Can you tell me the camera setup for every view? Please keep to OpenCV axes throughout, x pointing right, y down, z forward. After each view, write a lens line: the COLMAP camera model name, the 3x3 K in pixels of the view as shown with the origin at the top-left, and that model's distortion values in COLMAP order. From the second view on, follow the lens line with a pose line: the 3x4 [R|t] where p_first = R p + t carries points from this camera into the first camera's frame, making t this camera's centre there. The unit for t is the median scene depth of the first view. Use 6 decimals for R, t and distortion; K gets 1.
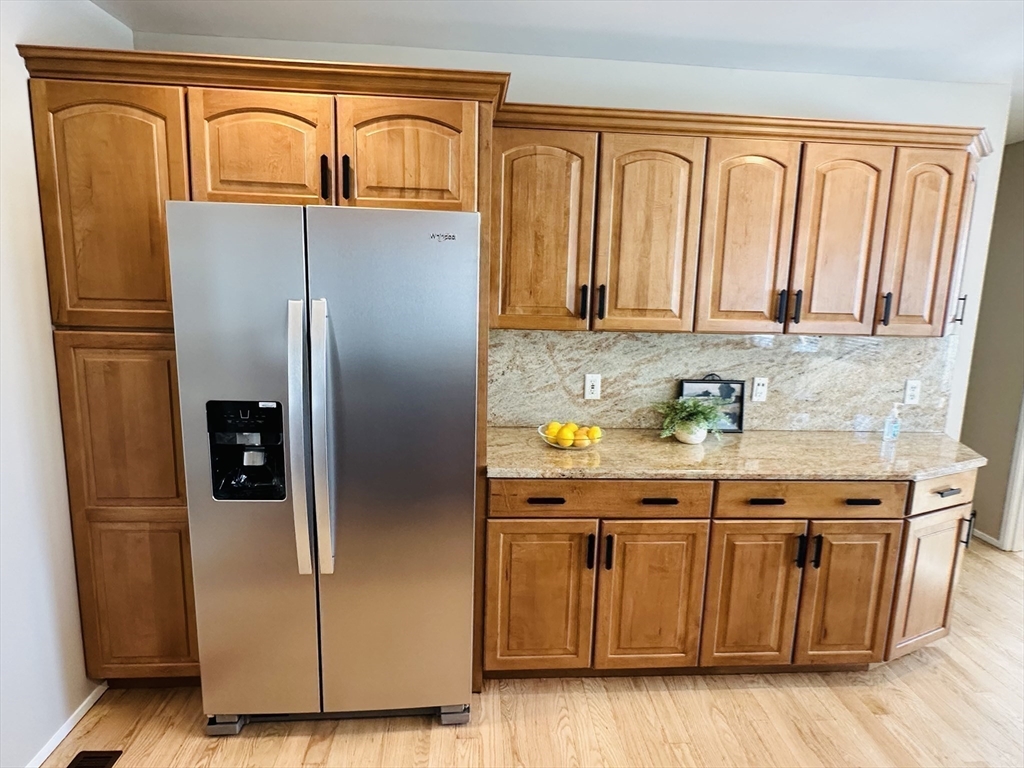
lens RADIAL K [[618.4, 0, 511.3], [0, 618.4, 384.1], [0, 0, 1]] dist [-0.015210, 0.013774]
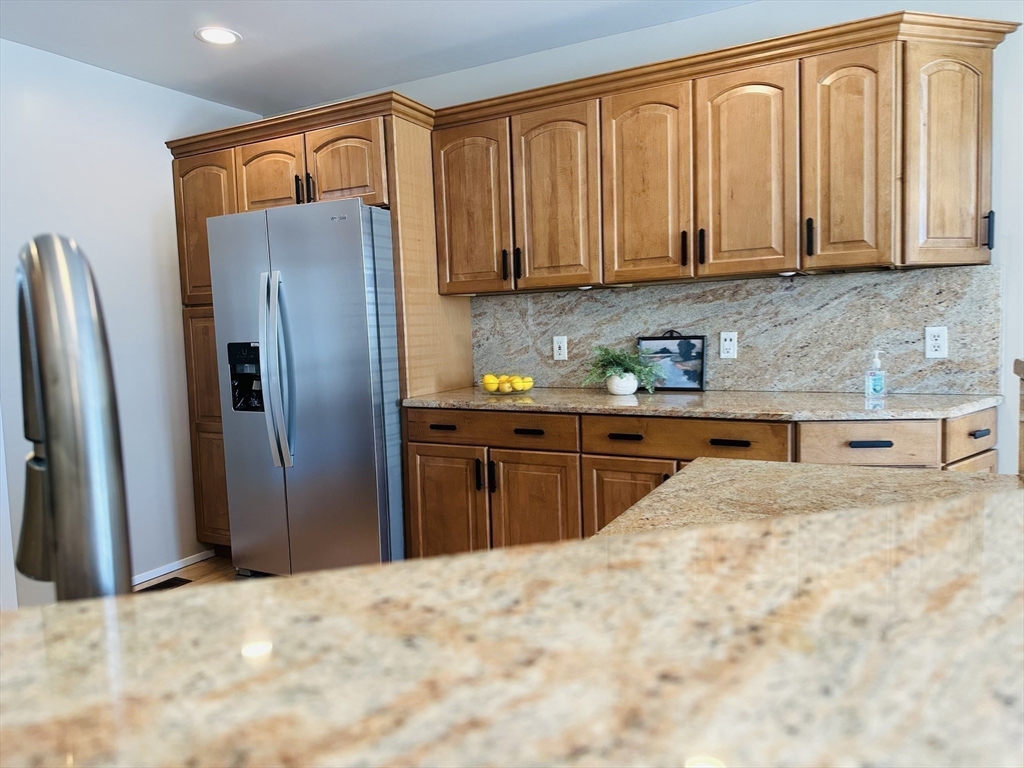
lens RADIAL K [[728.3, 0, 508.9], [0, 728.3, 390.9], [0, 0, 1]] dist [0.065343, -0.067338]
pose [[0.832343, -0.008805, -0.554191, 0.835129], [-0.035626, 0.996956, -0.069346, 0.186418], [0.553114, 0.077464, 0.829496, -0.096018]]
